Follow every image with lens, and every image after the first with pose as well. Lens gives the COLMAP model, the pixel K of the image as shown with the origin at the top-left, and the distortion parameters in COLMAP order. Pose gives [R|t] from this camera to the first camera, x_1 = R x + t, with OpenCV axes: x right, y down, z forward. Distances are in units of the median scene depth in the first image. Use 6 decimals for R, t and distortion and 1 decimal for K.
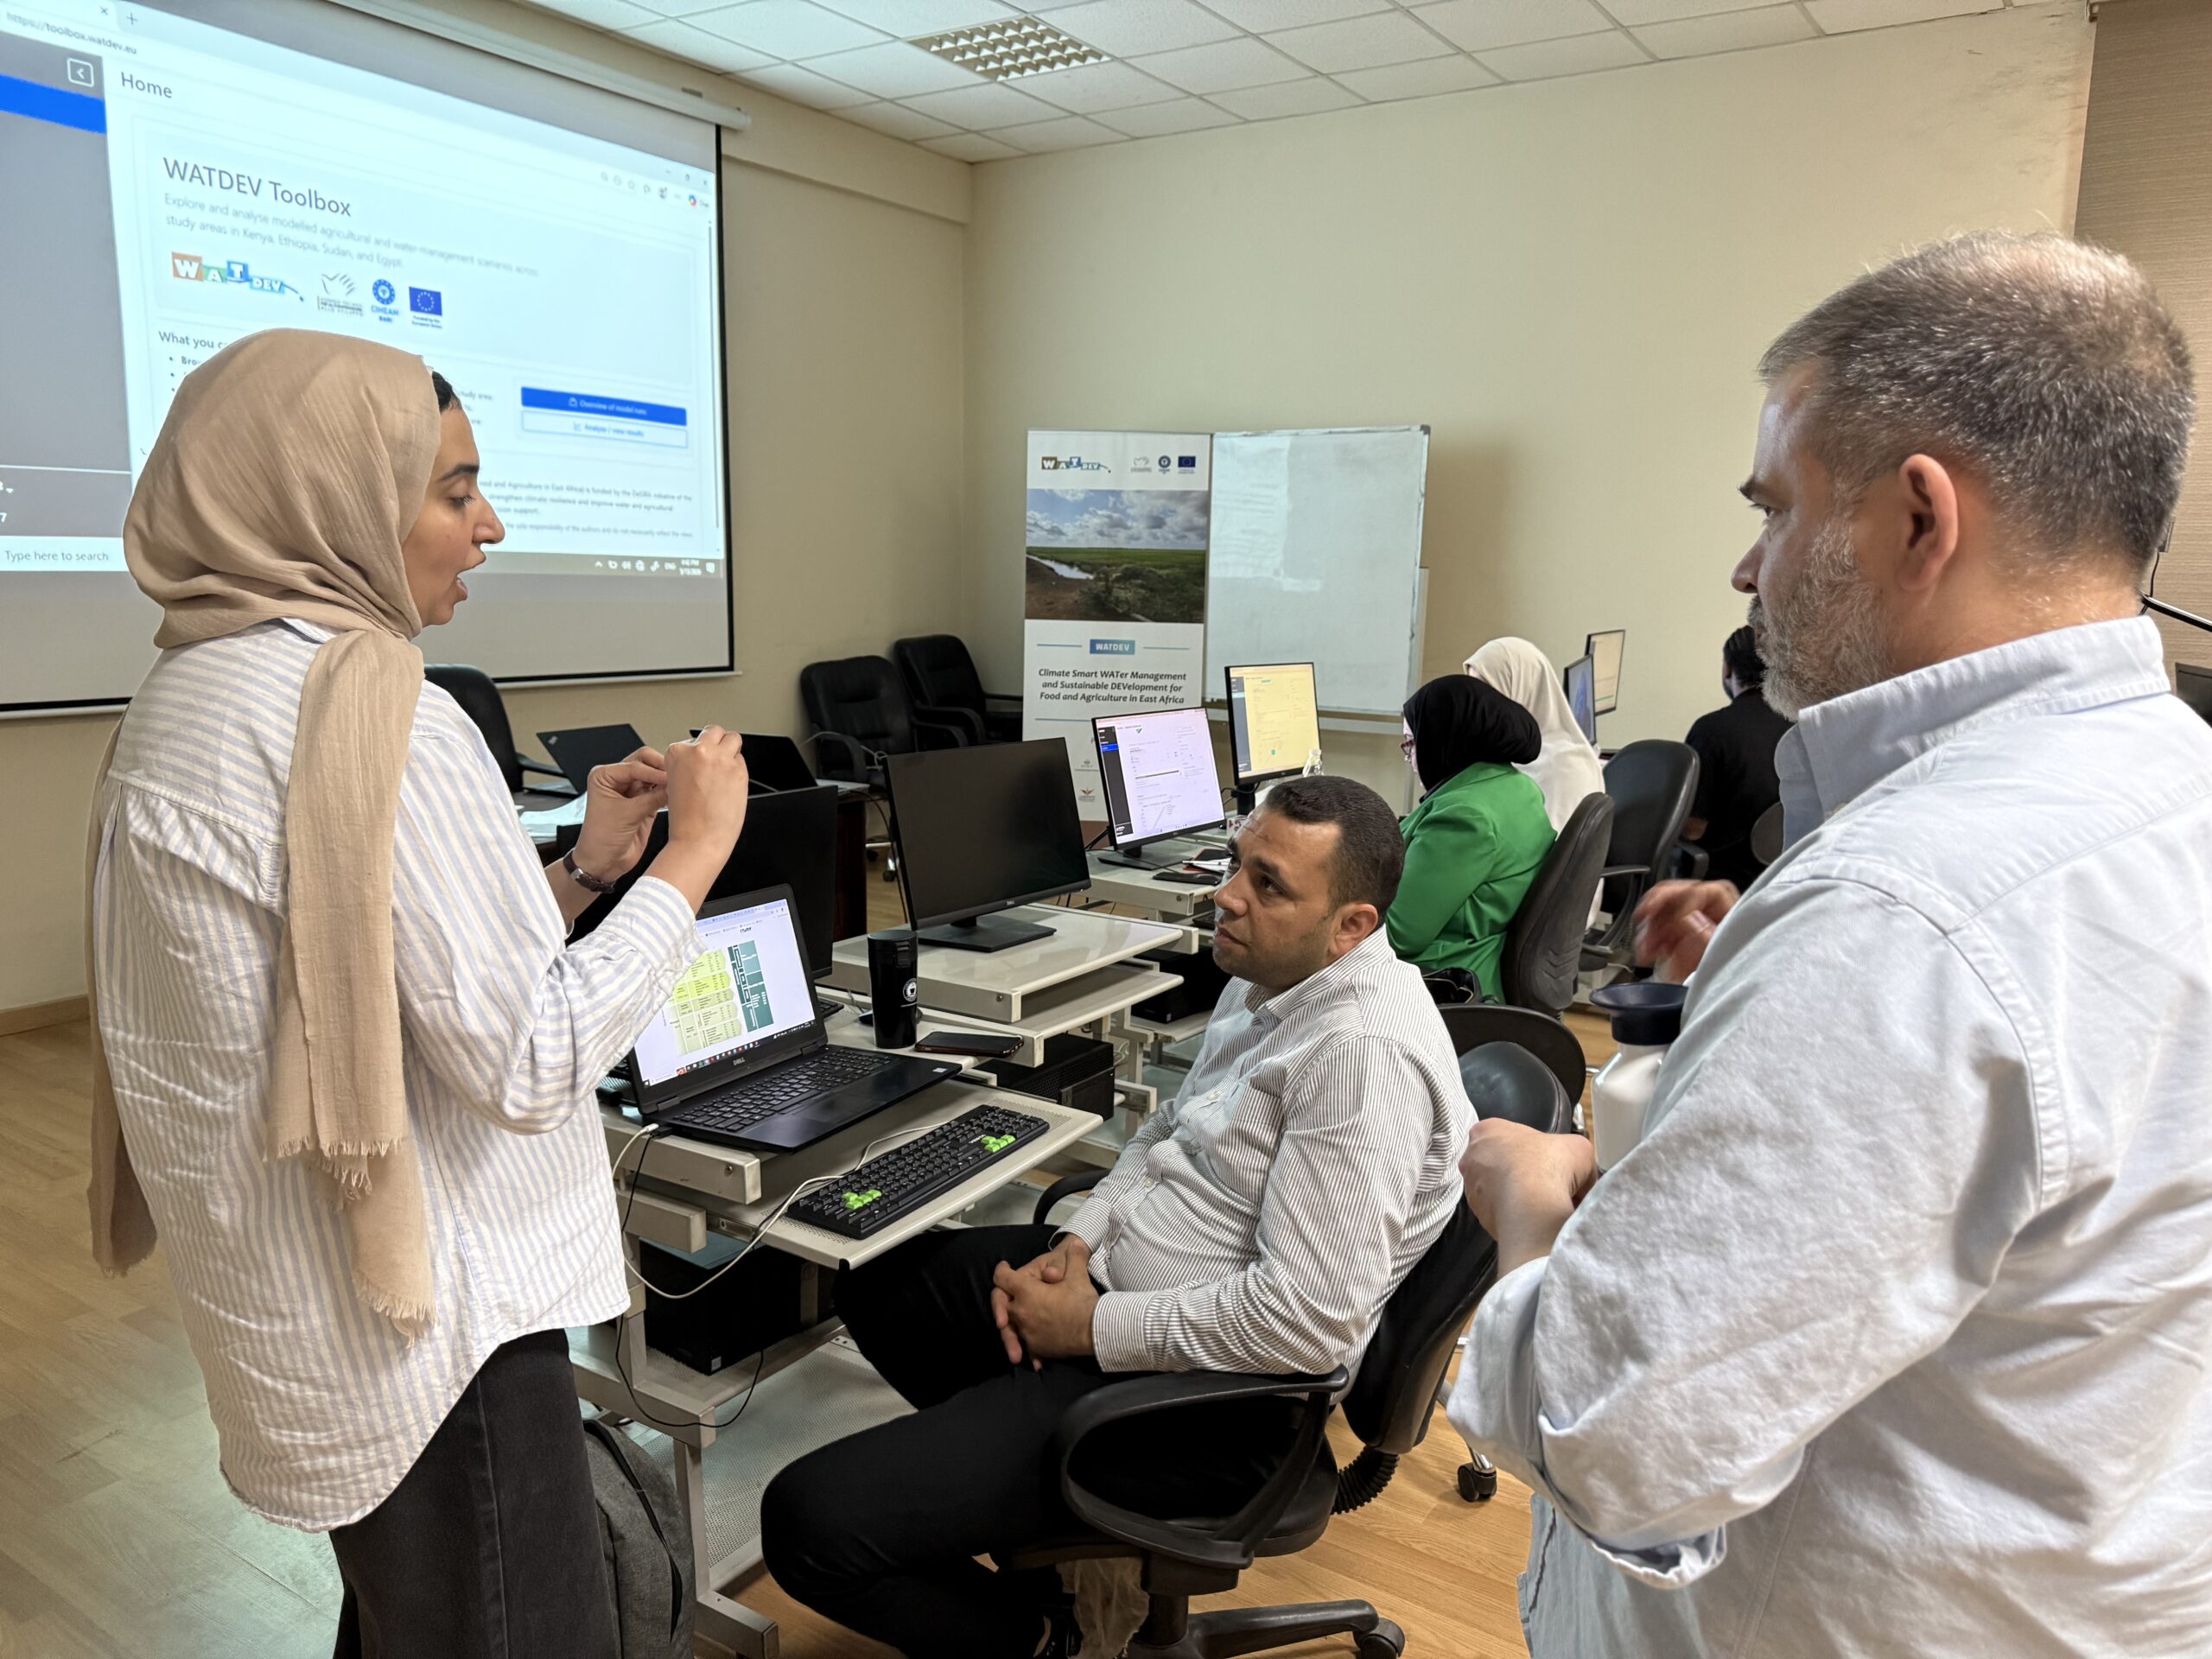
lens RADIAL K [[1536.0, 0, 1101.4], [0, 1536.0, 835.3], [0, 0, 1]] dist [0.044903, -0.008478]
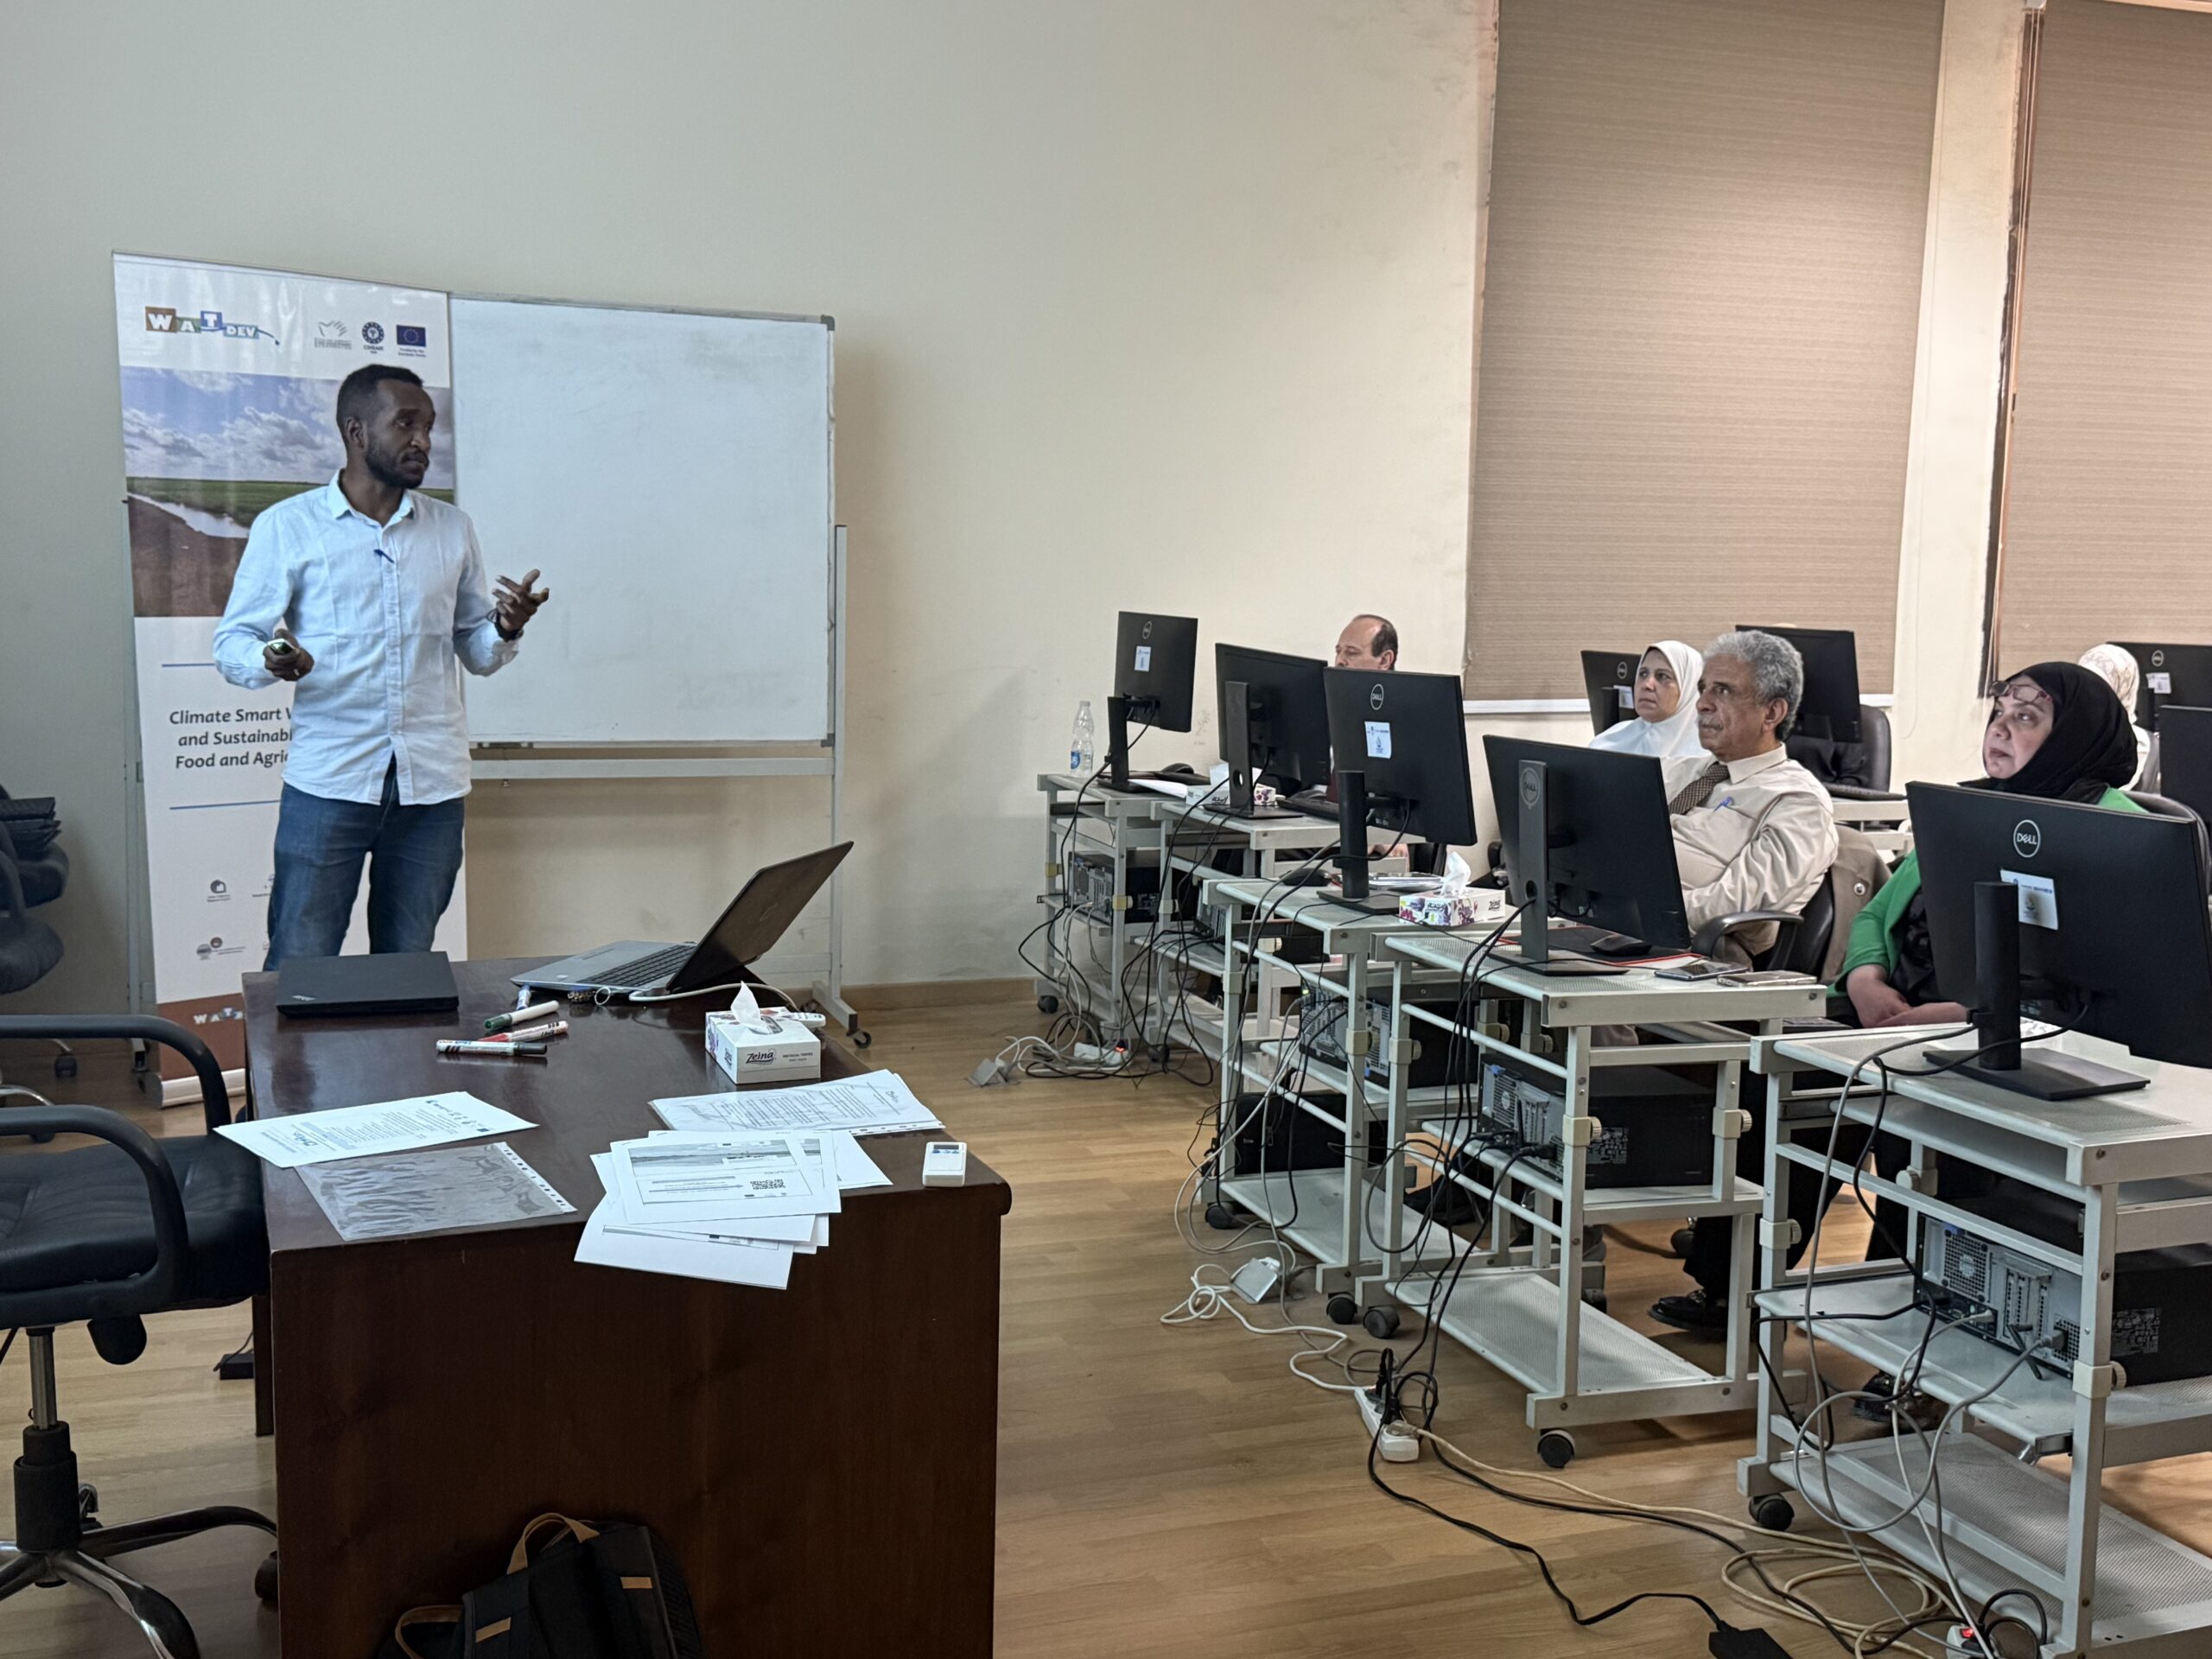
lens RADIAL K [[2277.5, 0, 1095.5], [0, 2277.5, 840.9], [0, 0, 1]] dist [0.062598, 0.000000]
pose [[0.598737, -0.108061, 0.793623, -0.482897], [0.149467, 0.988526, 0.021836, -0.035877], [-0.786876, 0.105547, 0.608018, 0.291102]]
